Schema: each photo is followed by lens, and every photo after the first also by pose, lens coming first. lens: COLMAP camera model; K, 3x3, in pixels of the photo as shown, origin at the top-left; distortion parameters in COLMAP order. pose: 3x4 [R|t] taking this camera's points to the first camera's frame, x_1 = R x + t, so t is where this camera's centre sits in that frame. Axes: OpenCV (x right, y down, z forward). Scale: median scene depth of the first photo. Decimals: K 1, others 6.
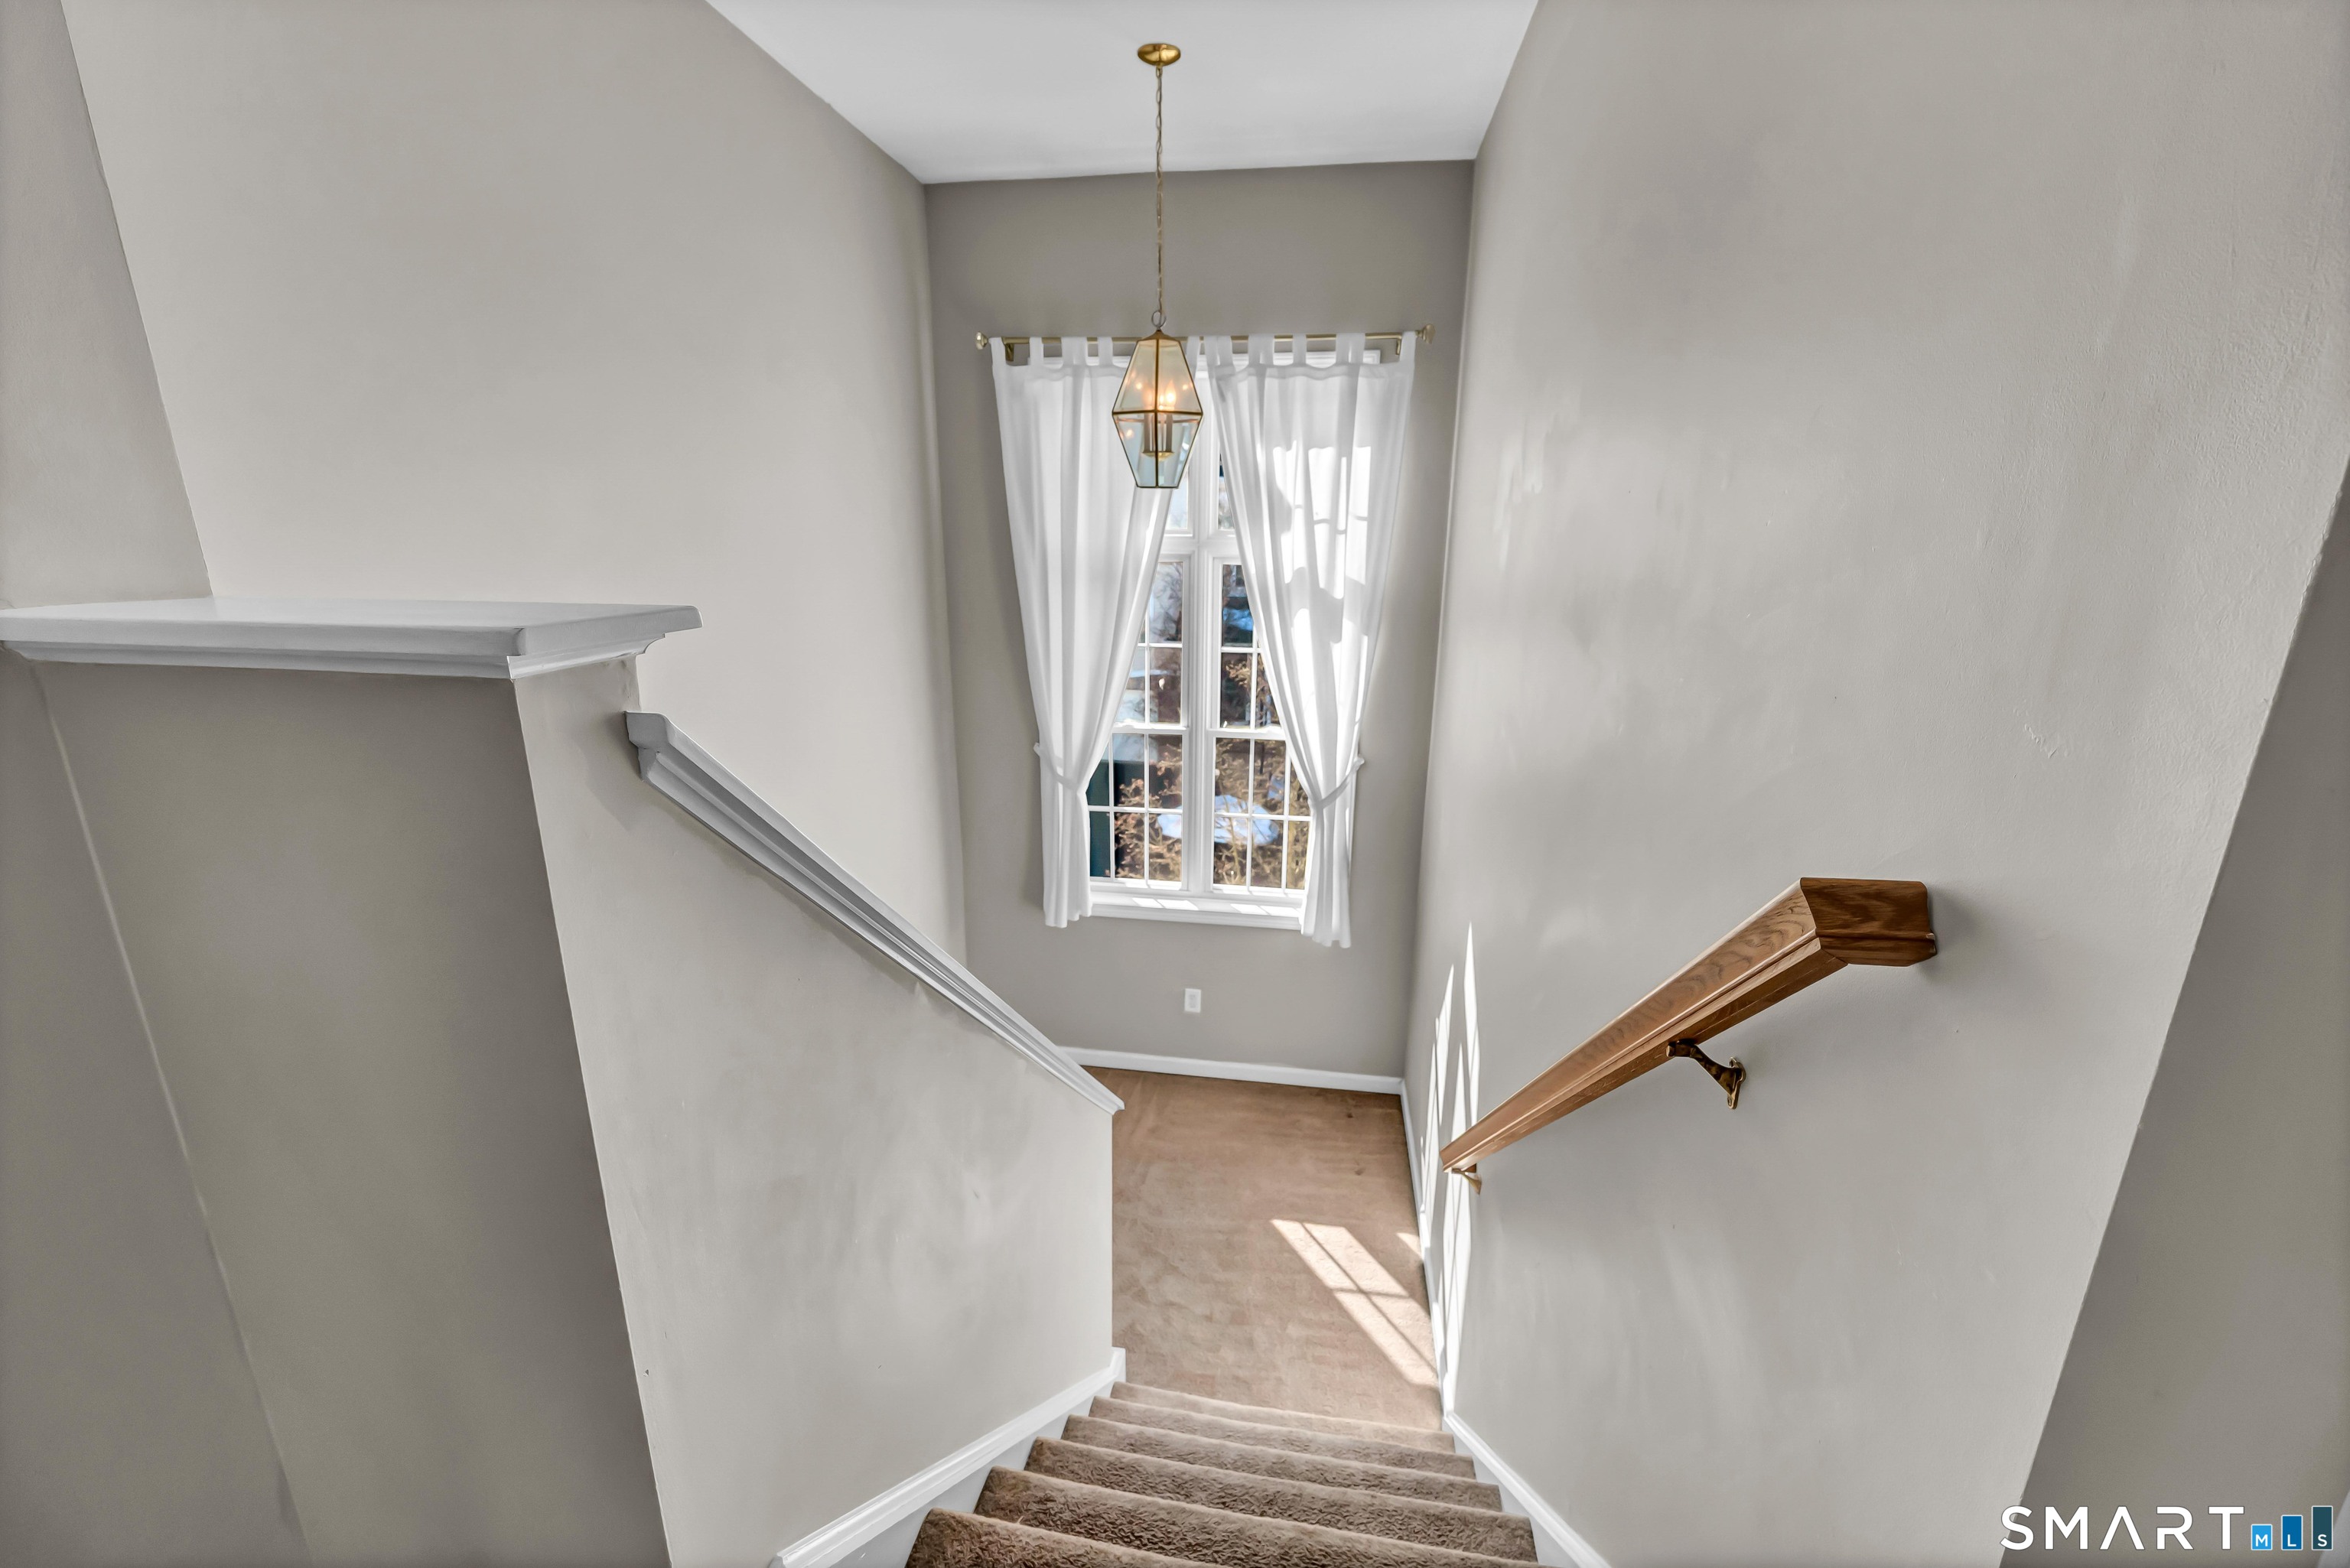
lens RADIAL K [[953.4, 0, 1180.9], [0, 953.4, 781.2], [0, 0, 1]] dist [-0.003605, -0.000509]
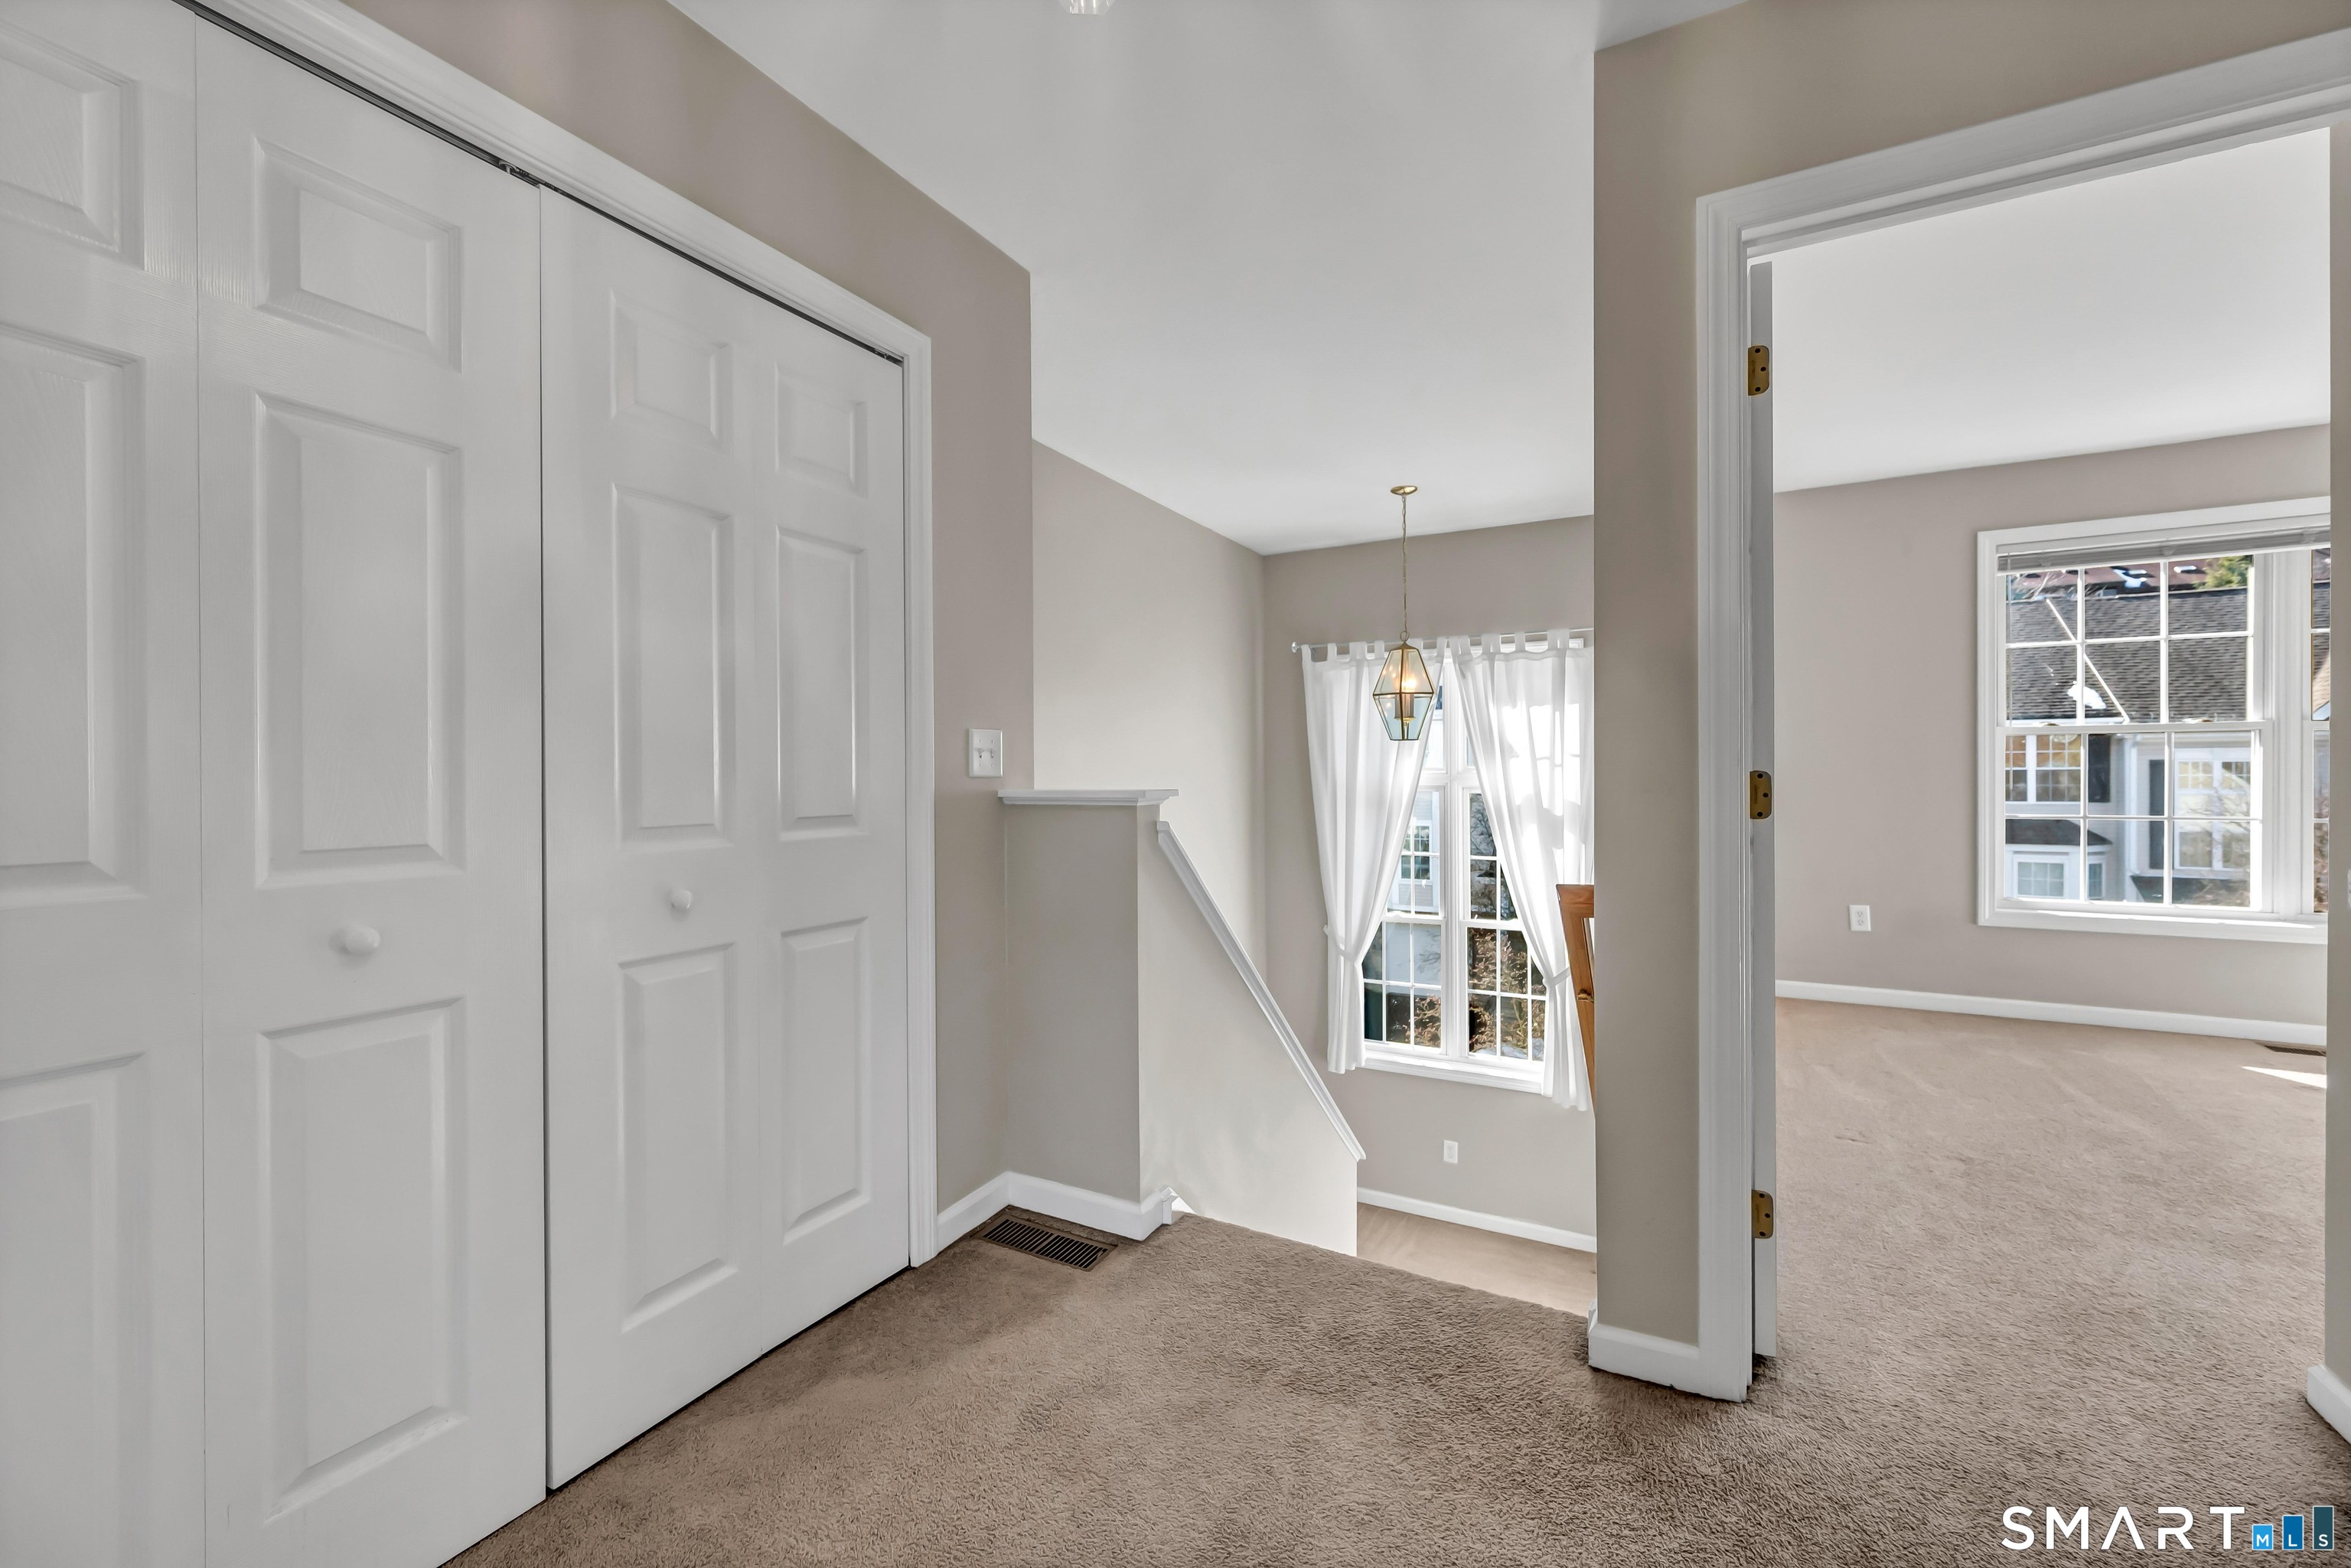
lens RADIAL K [[953.8, 0, 1181.4], [0, 953.8, 781.2], [0, 0, 1]] dist [-0.003605, -0.000509]
pose [[0.946934, -0.009898, -0.321276, 0.099028], [-0.070158, 0.969061, -0.236639, 0.107026], [0.313679, 0.246621, 0.916943, -0.373108]]
